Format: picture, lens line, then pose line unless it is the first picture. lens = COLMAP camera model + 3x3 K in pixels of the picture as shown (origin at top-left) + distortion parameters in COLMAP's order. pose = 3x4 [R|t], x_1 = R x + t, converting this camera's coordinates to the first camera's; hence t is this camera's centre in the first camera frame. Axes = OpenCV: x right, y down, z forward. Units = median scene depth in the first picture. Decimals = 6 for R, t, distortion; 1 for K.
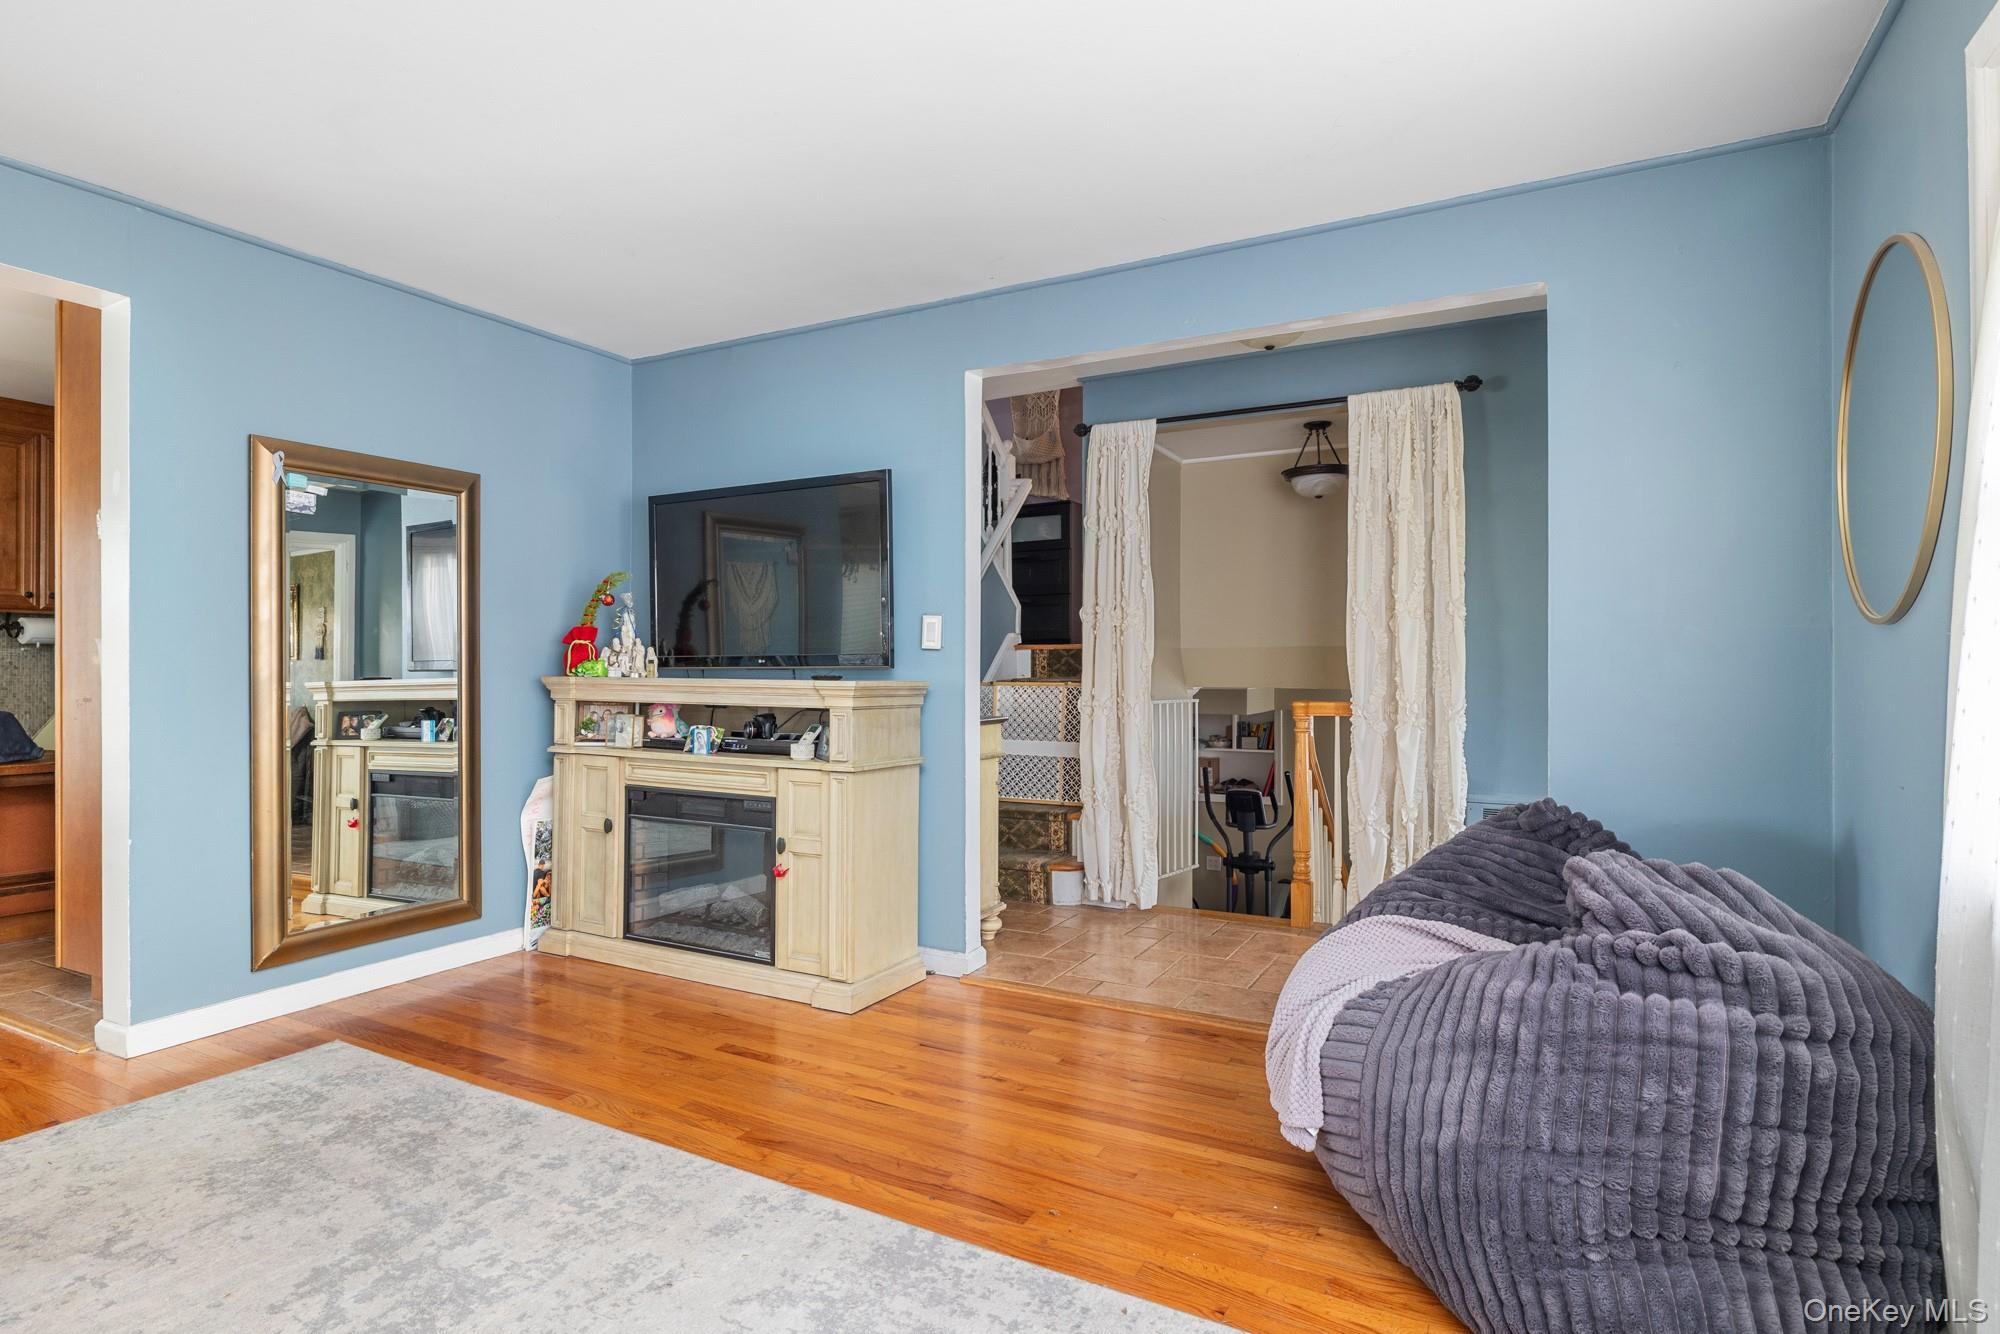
lens RADIAL K [[1021.9, 0, 997.1], [0, 1021.9, 666.2], [0, 0, 1]] dist [0.000027, -0.000043]
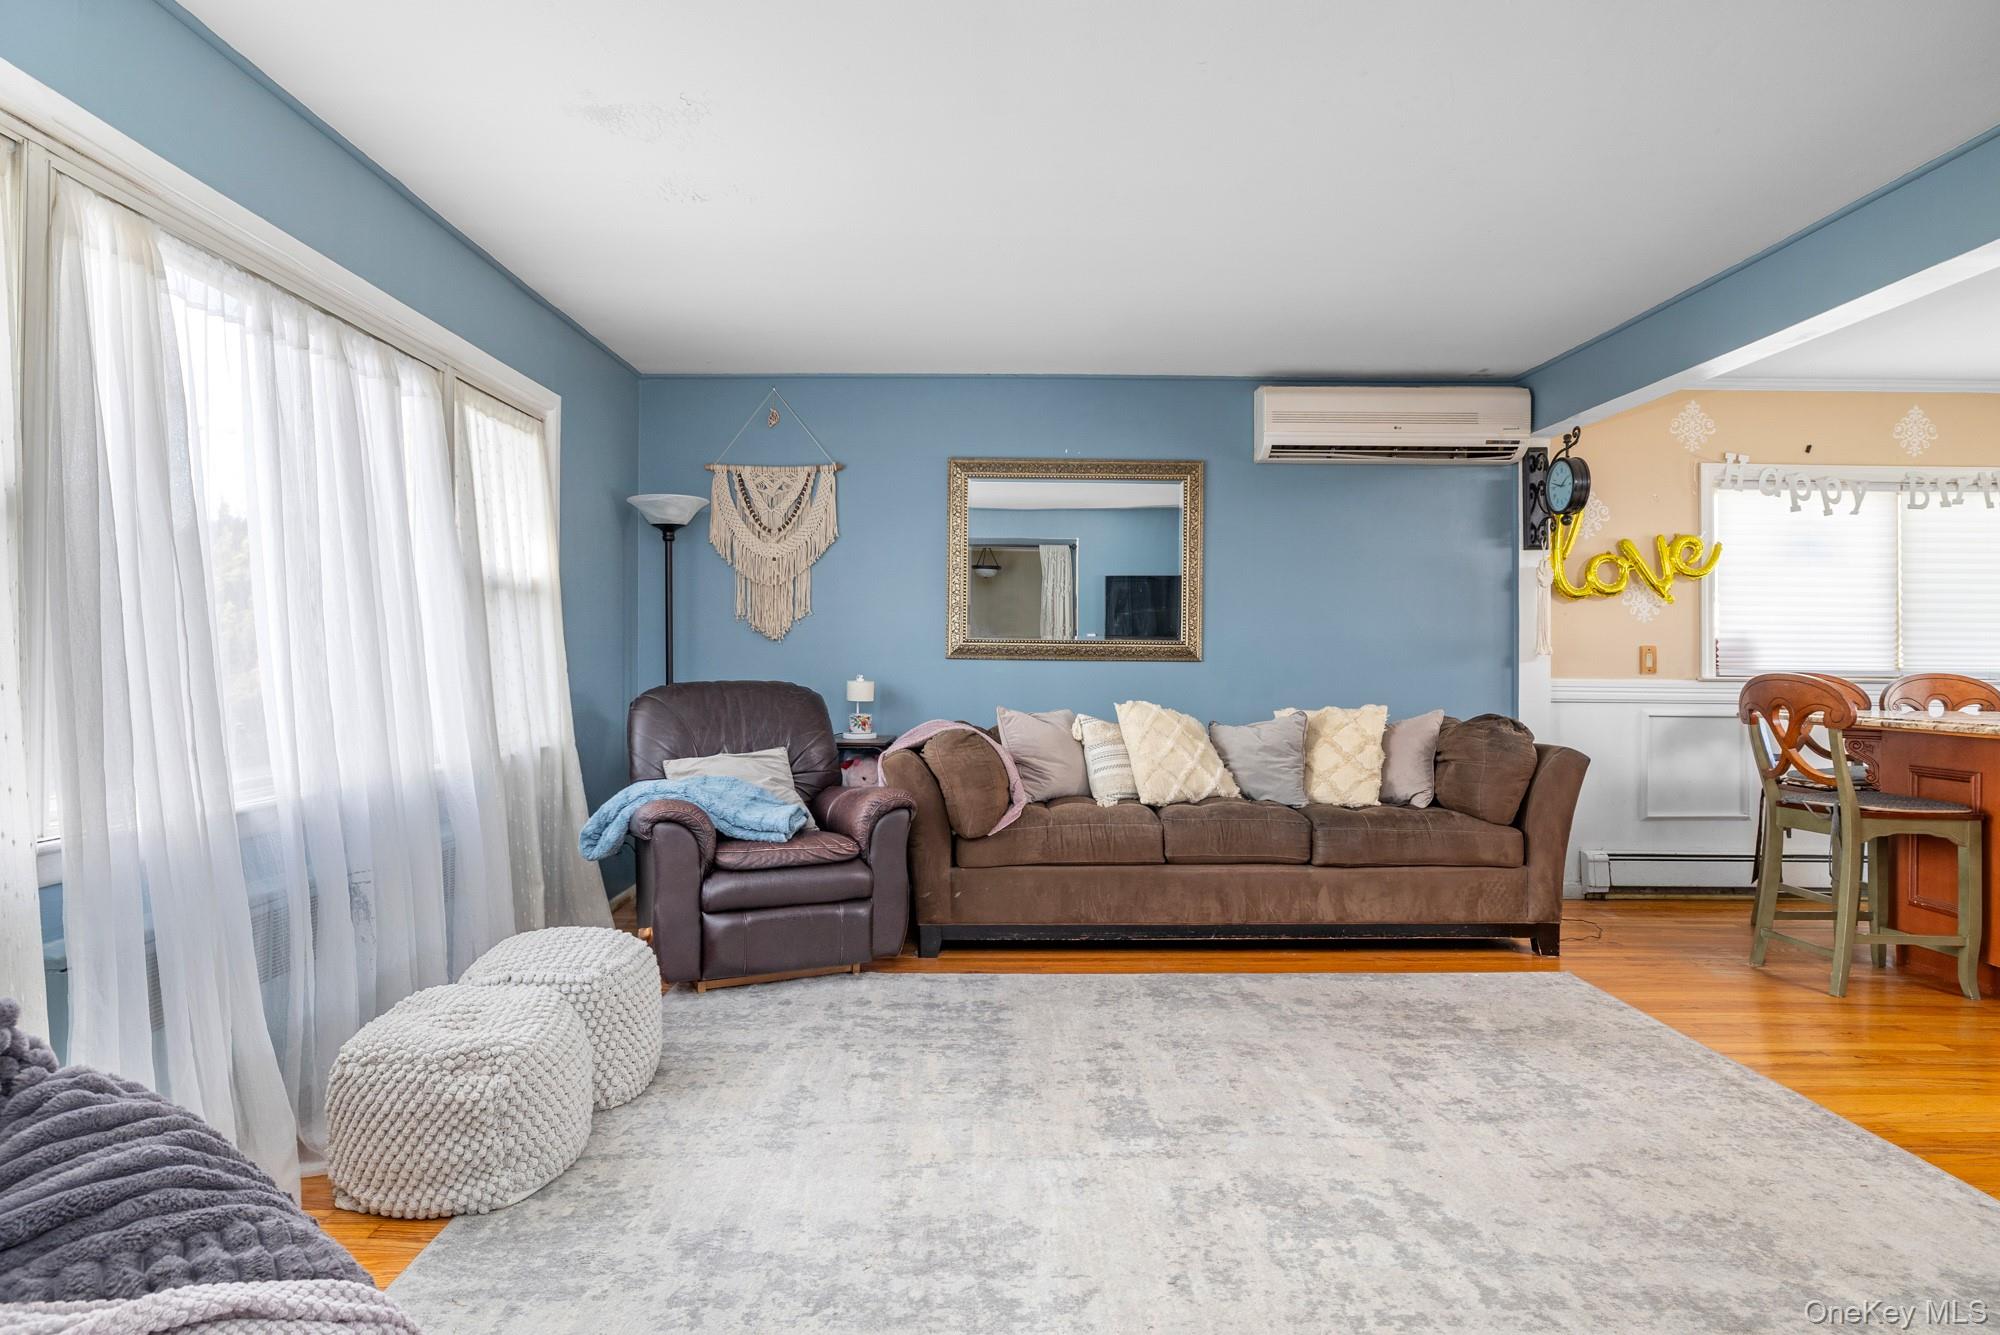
lens RADIAL K [[1133.8, 0, 999.3], [0, 1133.8, 651.9], [0, 0, 1]] dist [0.001350, -0.000899]
pose [[-0.873073, -0.004566, -0.487567, 0.351940], [-0.001470, 0.999976, -0.006732, -0.006830], [0.487587, -0.005161, -0.873059, 1.783060]]
